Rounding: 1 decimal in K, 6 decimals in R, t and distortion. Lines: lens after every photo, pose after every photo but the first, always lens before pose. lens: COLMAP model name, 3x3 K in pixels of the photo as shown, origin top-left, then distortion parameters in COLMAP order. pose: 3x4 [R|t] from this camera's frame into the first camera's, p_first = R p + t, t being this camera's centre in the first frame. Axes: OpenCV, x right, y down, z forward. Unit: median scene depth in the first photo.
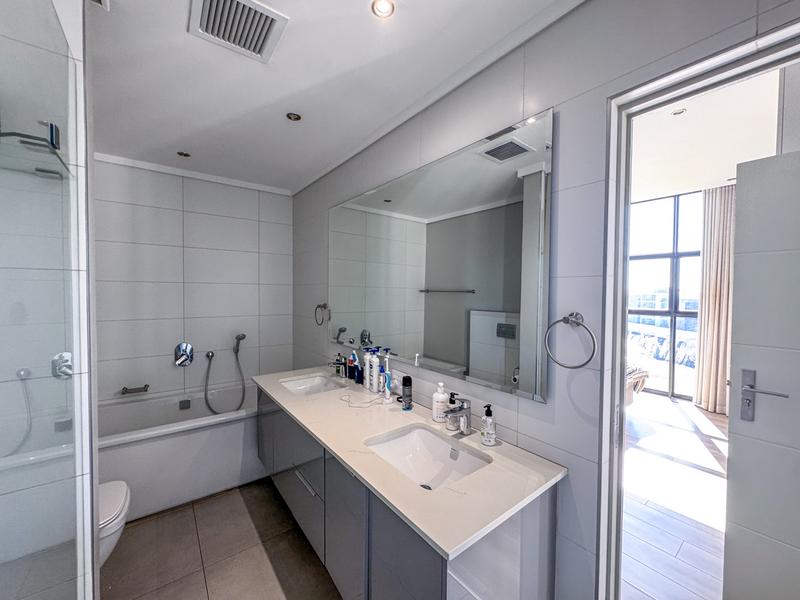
lens RADIAL K [[318.2, 0, 400.0], [0, 318.2, 299.5], [0, 0, 1]] dist [-0.001618, -0.000026]
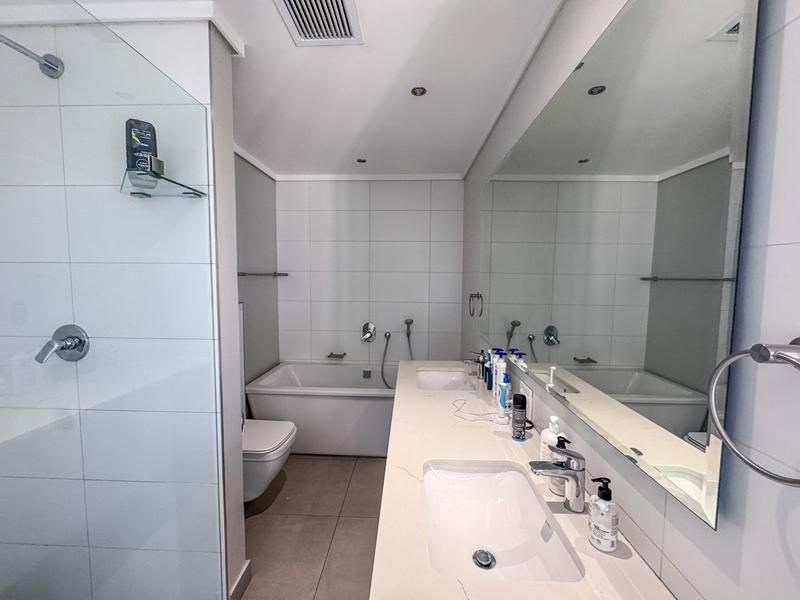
lens RADIAL K [[318.2, 0, 400.0], [0, 318.2, 299.5], [0, 0, 1]] dist [-0.001618, -0.000026]
pose [[0.768634, 0.040833, -0.638385, 0.190013], [-0.017463, 0.998928, 0.042869, -0.003292], [0.639451, -0.021803, 0.768523, 0.185432]]
